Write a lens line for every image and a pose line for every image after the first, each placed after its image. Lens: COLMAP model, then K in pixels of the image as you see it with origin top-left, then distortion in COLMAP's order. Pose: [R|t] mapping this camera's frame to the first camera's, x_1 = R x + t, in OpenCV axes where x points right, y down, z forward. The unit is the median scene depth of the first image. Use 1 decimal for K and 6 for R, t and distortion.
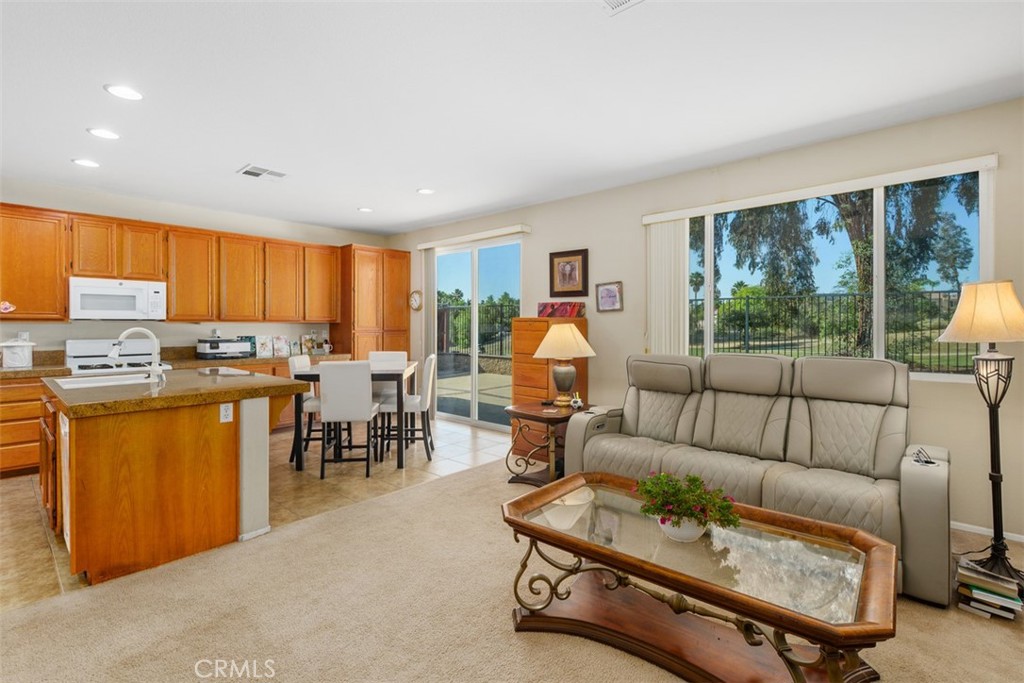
lens RADIAL K [[465.3, 0, 531.3], [0, 465.3, 326.0], [0, 0, 1]] dist [0.004602, -0.001278]
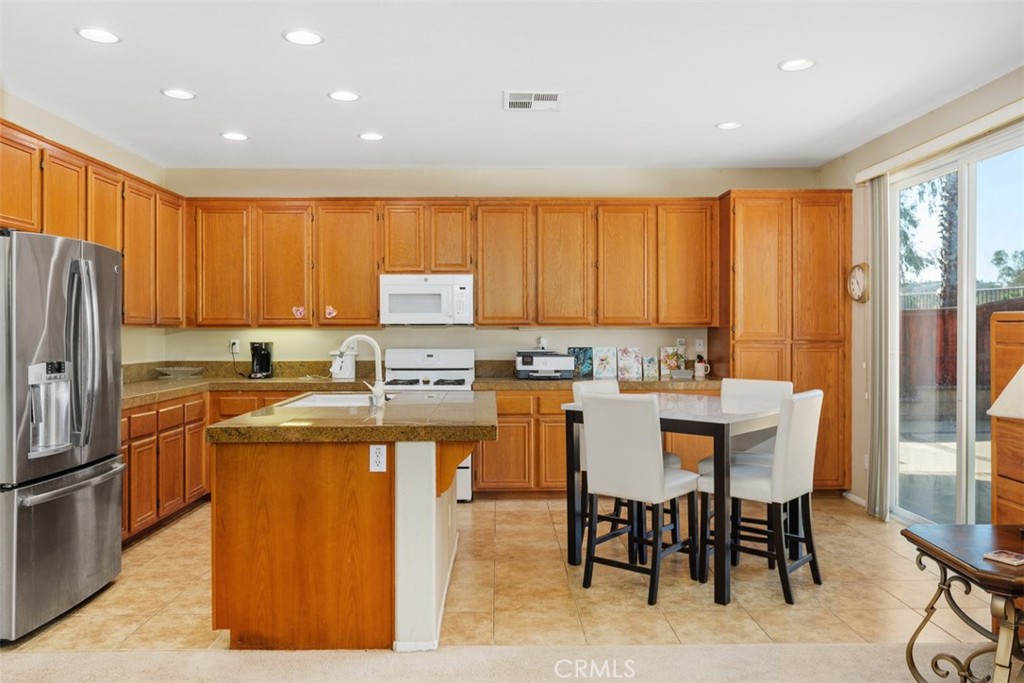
lens RADIAL K [[767.9, 0, 525.0], [0, 767.9, 332.5], [0, 0, 1]] dist [0.010891, 0.002738]
pose [[0.666485, 0.000641, -0.745519, 0.215067], [-0.000512, 1.000000, 0.000402, -0.000646], [0.745519, 0.000114, 0.666485, 0.254299]]
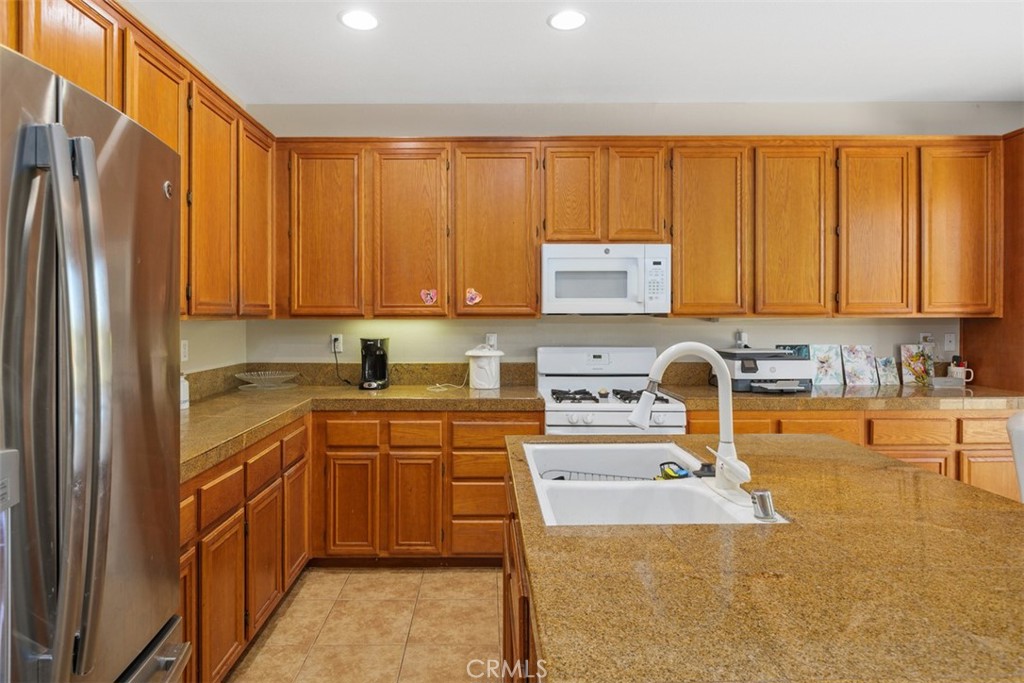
lens RADIAL K [[588.7, 0, 463.8], [0, 588.7, 316.8], [0, 0, 1]] dist [-0.001031, -0.002282]
pose [[0.624495, 0.000747, -0.781028, -0.437703], [-0.001298, 0.999999, -0.000081, -0.010640], [0.781028, 0.001065, 0.624496, 0.426406]]
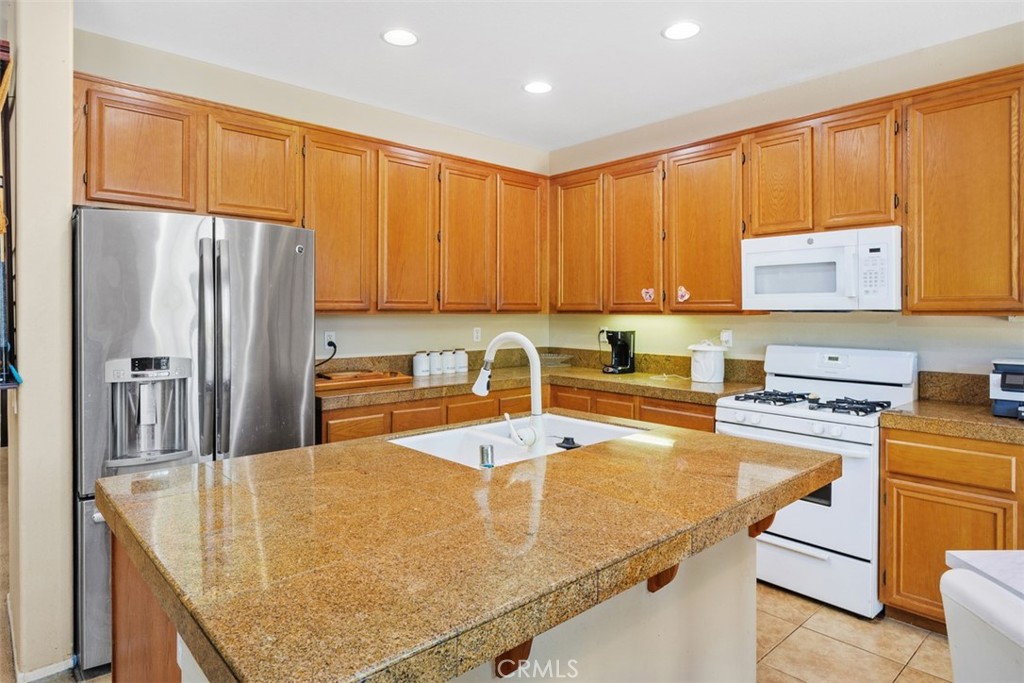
lens RADIAL K [[588.7, 0, 529.0], [0, 588.7, 310.8], [0, 0, 1]] dist [-0.001031, -0.002282]
pose [[-0.143847, 0.000645, -0.989600, -0.201038], [-0.003949, 0.999991, 0.001225, -0.013677], [0.989592, 0.004084, -0.143844, 0.799262]]
